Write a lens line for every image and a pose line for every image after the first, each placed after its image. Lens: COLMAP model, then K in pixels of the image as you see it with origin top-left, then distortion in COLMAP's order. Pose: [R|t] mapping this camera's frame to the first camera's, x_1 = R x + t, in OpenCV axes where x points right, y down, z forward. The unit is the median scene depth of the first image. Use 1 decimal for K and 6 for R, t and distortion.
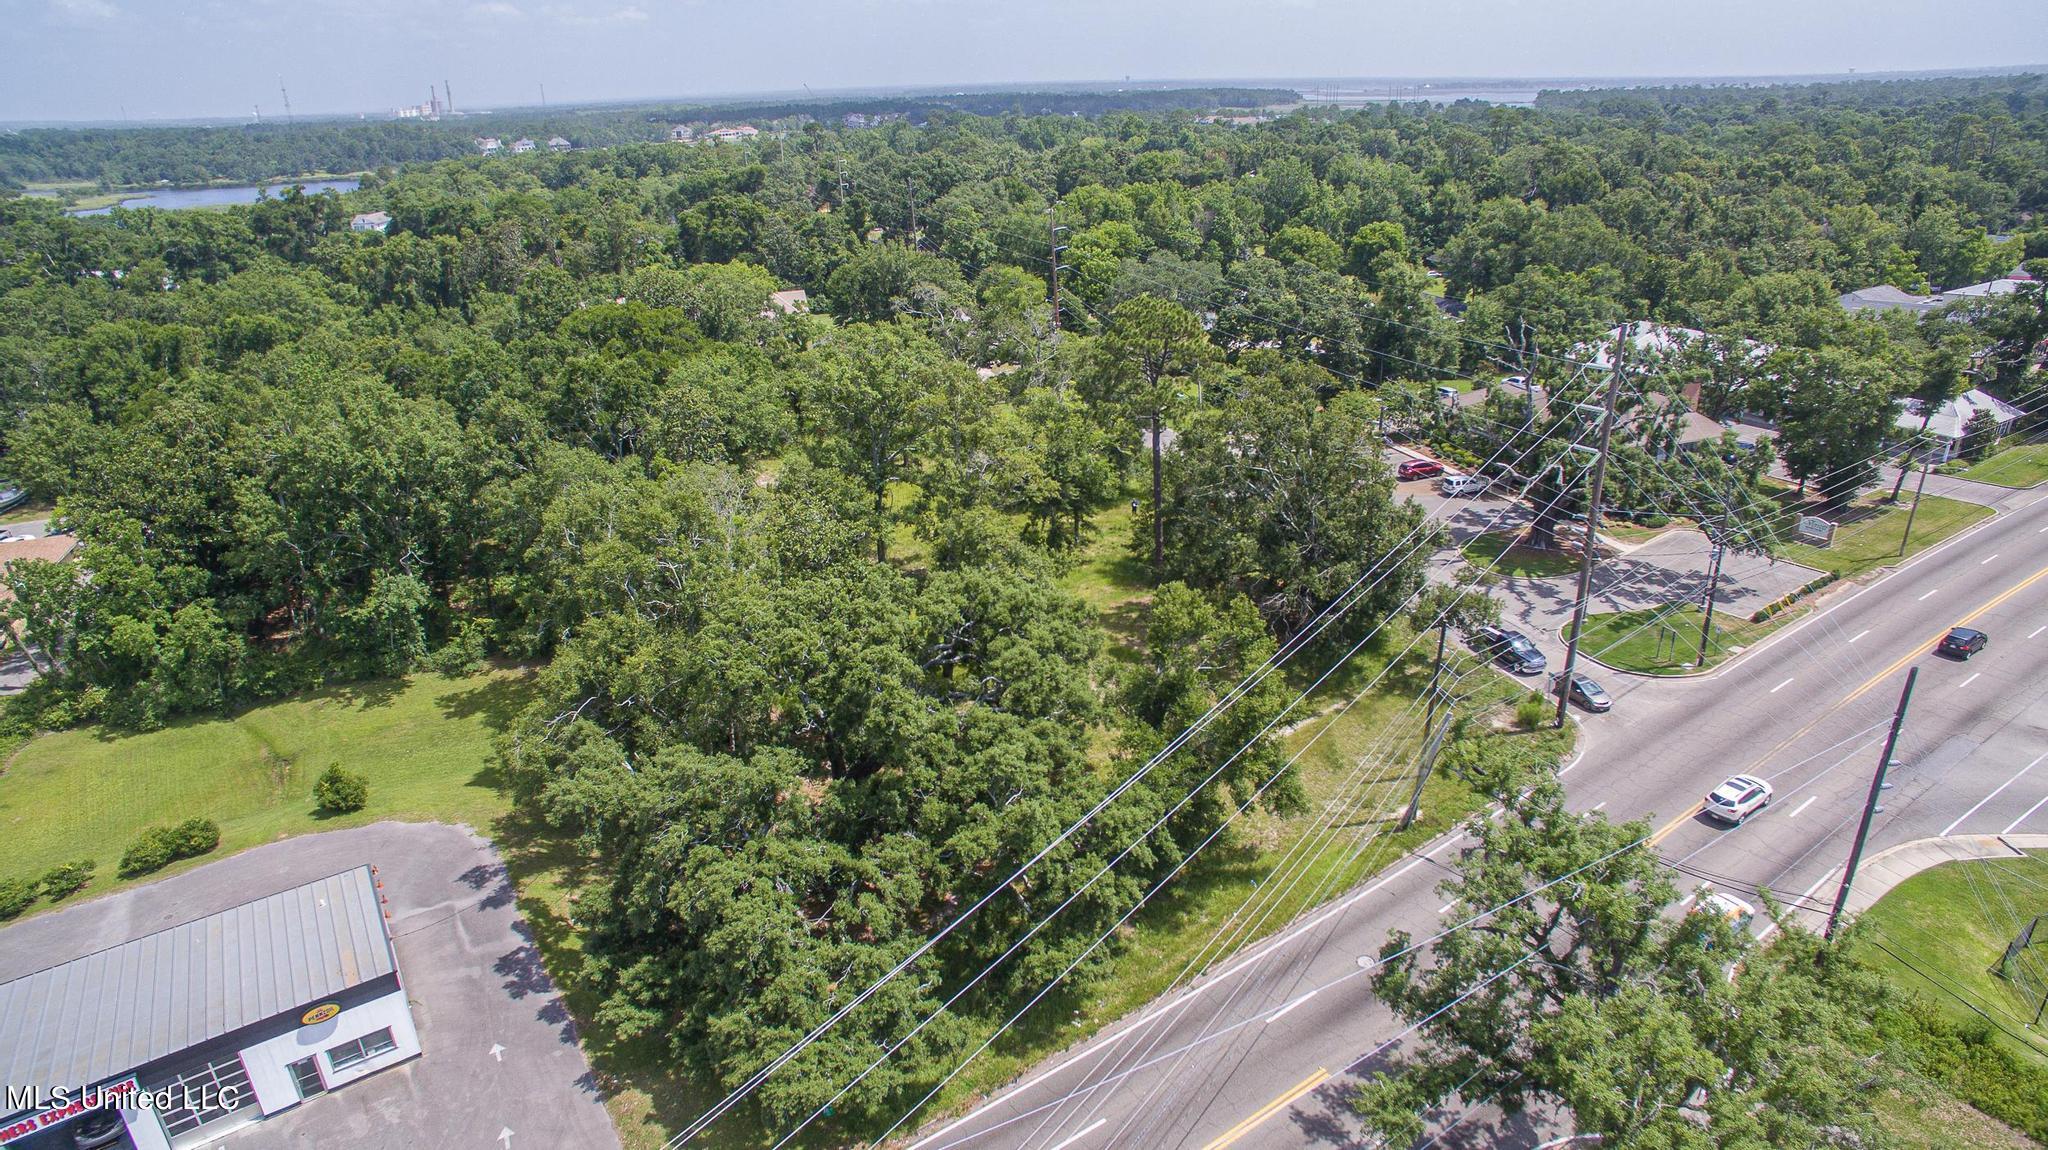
lens RADIAL K [[1186.0, 0, 1020.7], [0, 1186.0, 574.6], [0, 0, 1]] dist [-0.122636, 0.087987]
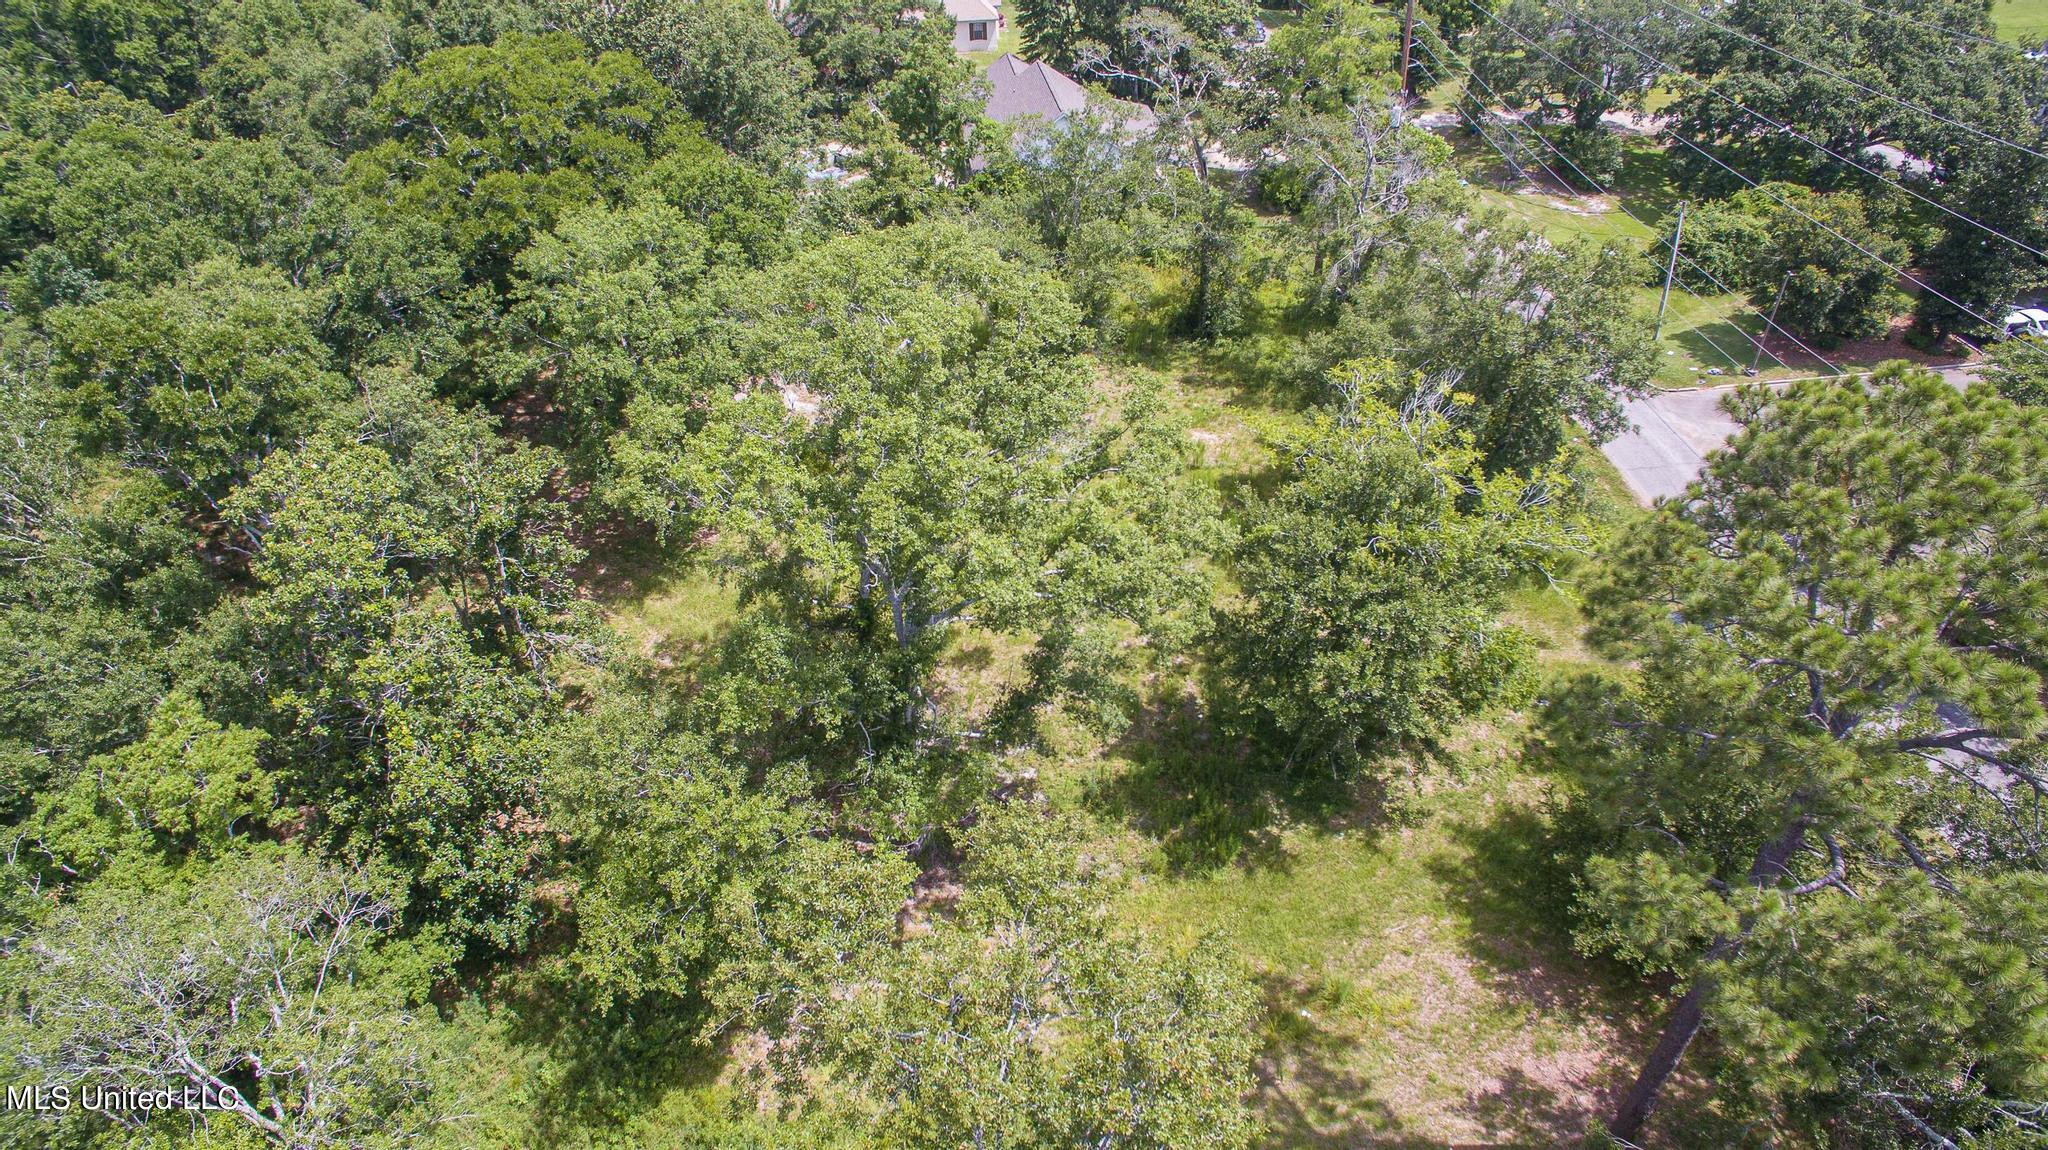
lens RADIAL K [[1186.0, 0, 1020.7], [0, 1186.0, 574.6], [0, 0, 1]] dist [-0.122636, 0.087987]
pose [[0.973621, 0.144078, -0.176926, -0.009304], [-0.089496, 0.954421, 0.284730, -0.098796], [0.209886, -0.261385, 0.942139, 0.298596]]
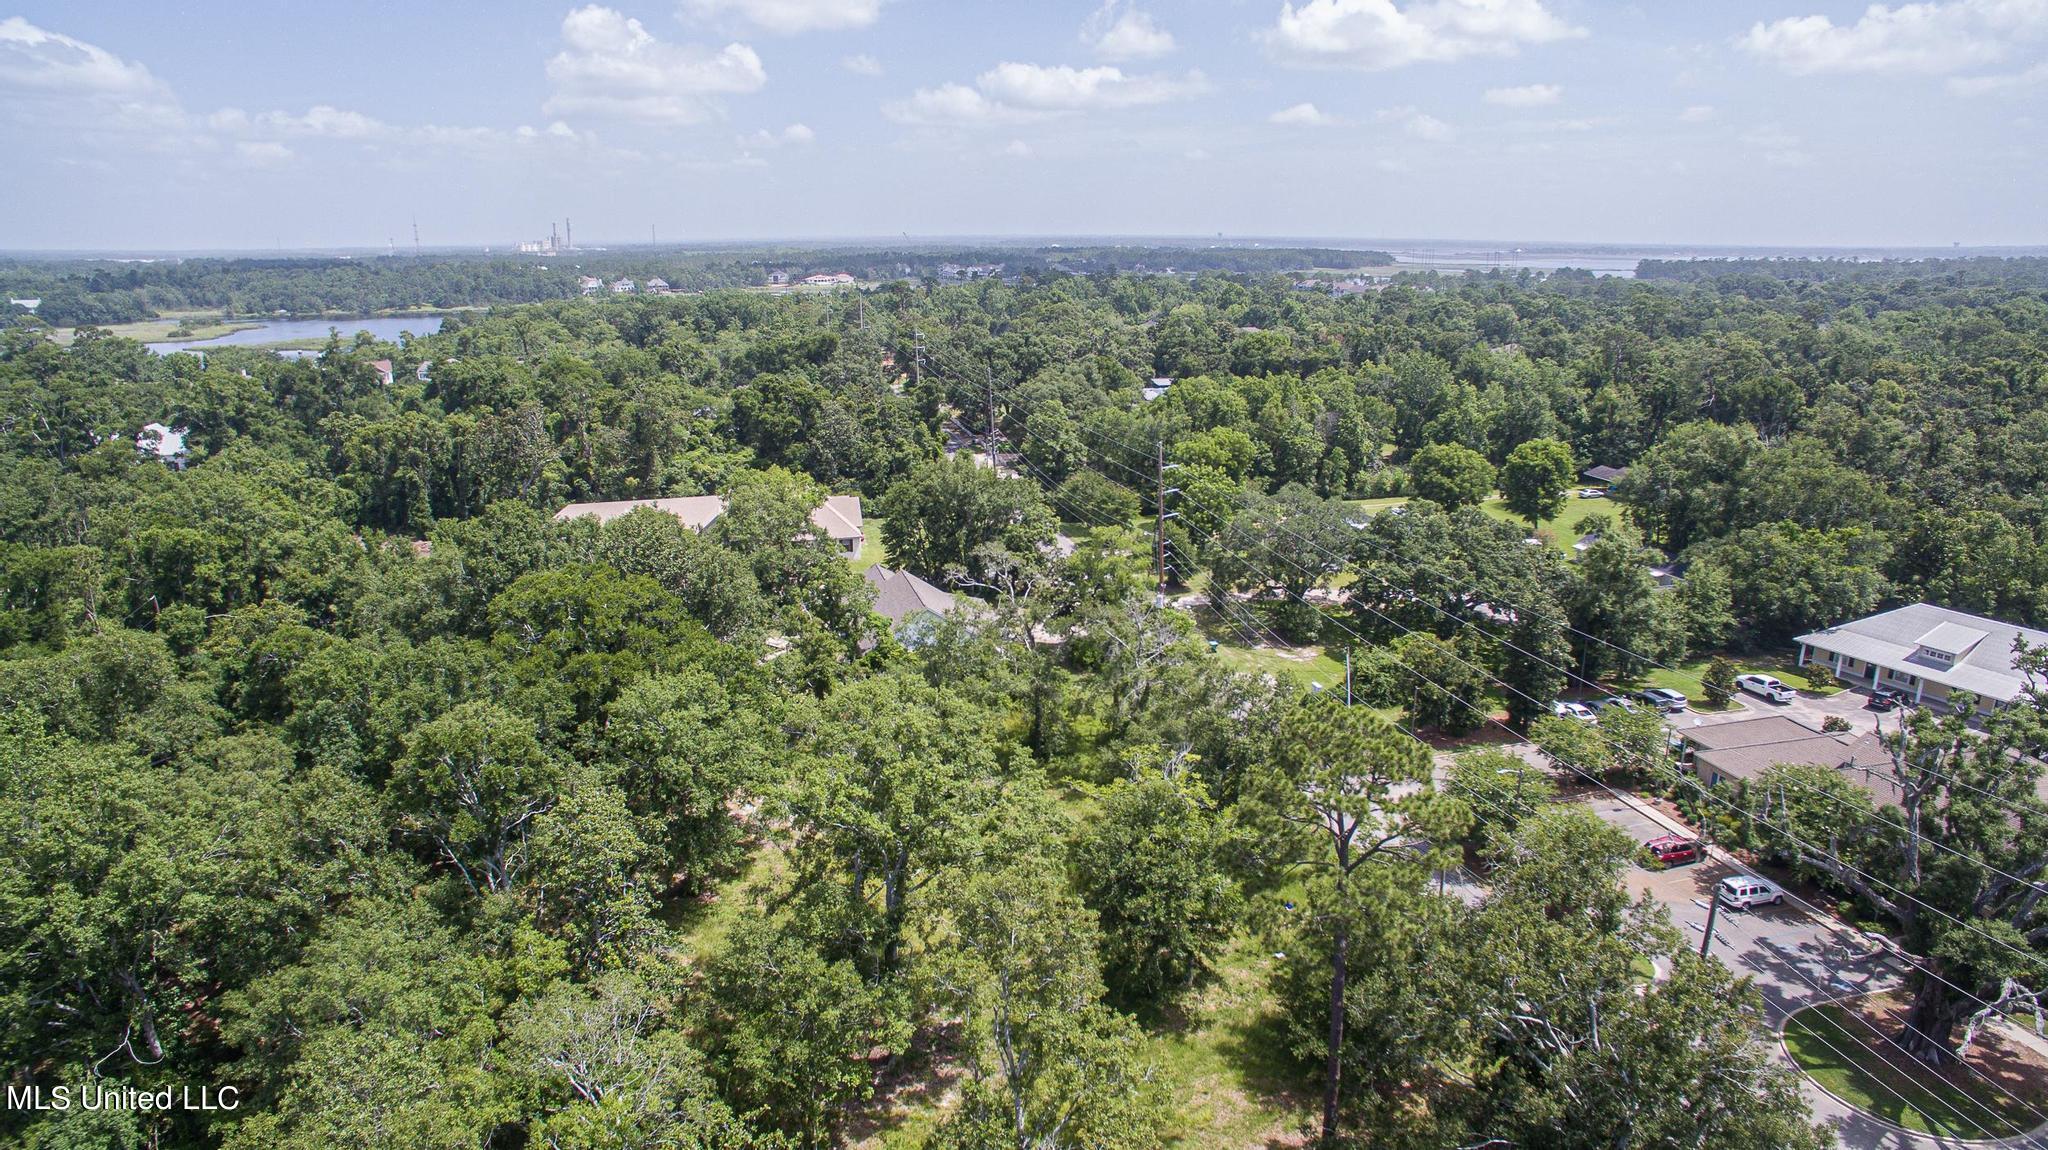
lens RADIAL K [[1186.0, 0, 1020.7], [0, 1186.0, 574.6], [0, 0, 1]] dist [-0.122636, 0.087987]
pose [[0.996786, 0.043783, -0.067094, -0.006821], [-0.051376, 0.991923, -0.115974, -0.089417], [0.061475, 0.119048, 0.990984, 0.156406]]
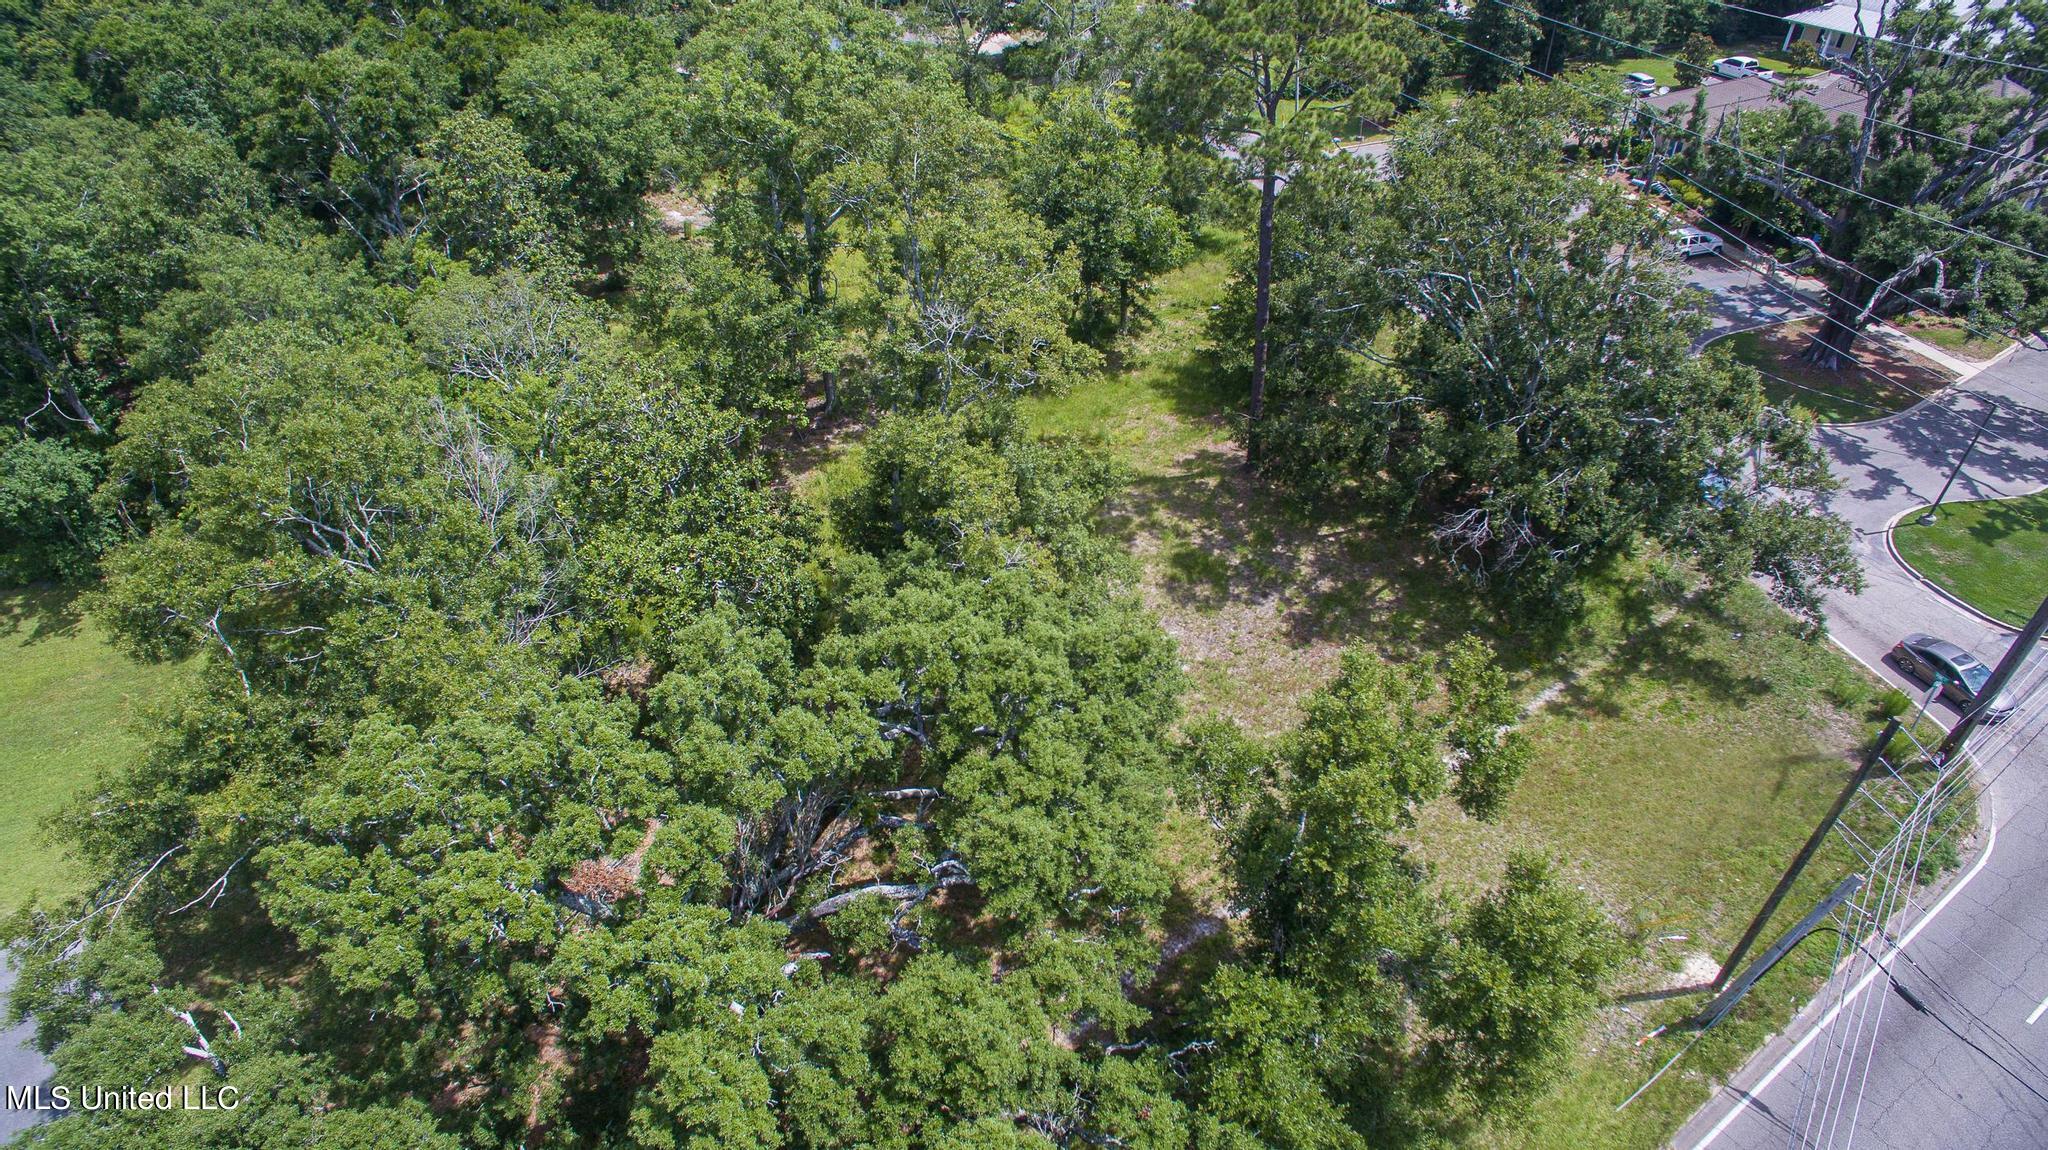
lens RADIAL K [[1186.0, 0, 1020.7], [0, 1186.0, 574.6], [0, 0, 1]] dist [-0.122636, 0.087987]
pose [[0.999625, 0.013899, -0.023597, 0.003403], [-0.006660, 0.959147, 0.282831, -0.042620], [0.026565, -0.282567, 0.958880, 0.160757]]
